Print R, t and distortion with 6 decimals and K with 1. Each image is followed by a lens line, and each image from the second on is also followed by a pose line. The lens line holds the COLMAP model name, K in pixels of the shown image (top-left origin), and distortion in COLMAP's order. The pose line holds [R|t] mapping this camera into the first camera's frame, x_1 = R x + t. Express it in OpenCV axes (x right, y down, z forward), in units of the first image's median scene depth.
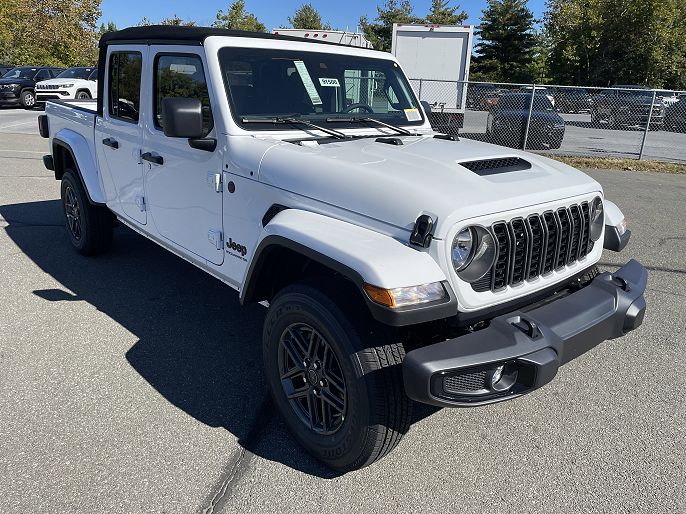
lens RADIAL K [[519.3, 0, 343.0], [0, 519.3, 257.0], [0, 0, 1]] dist [0.075789, -0.101111]
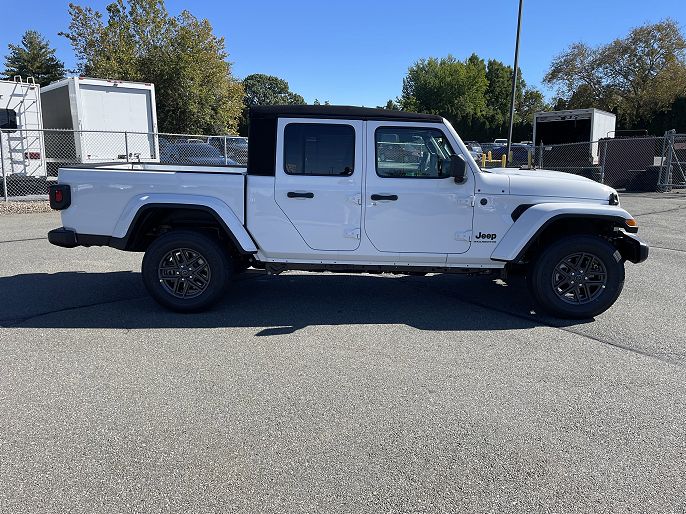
lens RADIAL K [[519.3, 0, 343.0], [0, 519.3, 257.0], [0, 0, 1]] dist [0.075789, -0.101111]
pose [[0.660683, -0.183845, 0.727804, -0.347678], [0.244071, 0.969477, 0.023331, -0.020964], [-0.709878, 0.162222, 0.685388, 0.031215]]
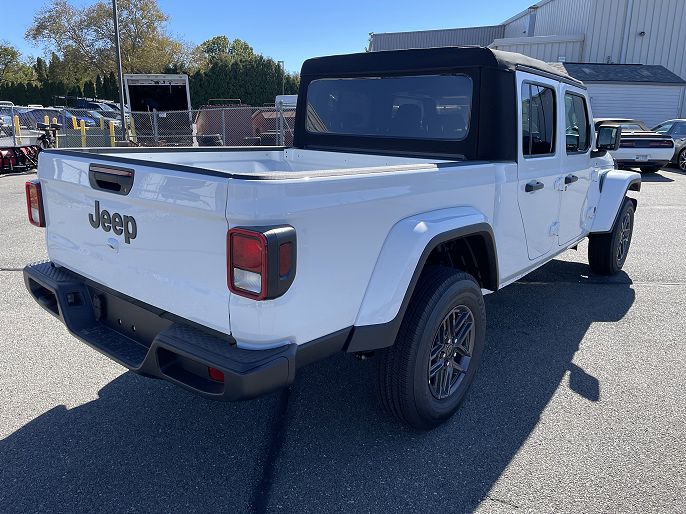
lens RADIAL K [[519.3, 0, 343.0], [0, 519.3, 257.0], [0, 0, 1]] dist [0.075789, -0.101111]
pose [[-0.183727, -0.287081, 0.940122, -0.327449], [0.279046, 0.901824, 0.329920, -0.128522], [-0.942538, 0.322952, -0.085580, 0.376701]]
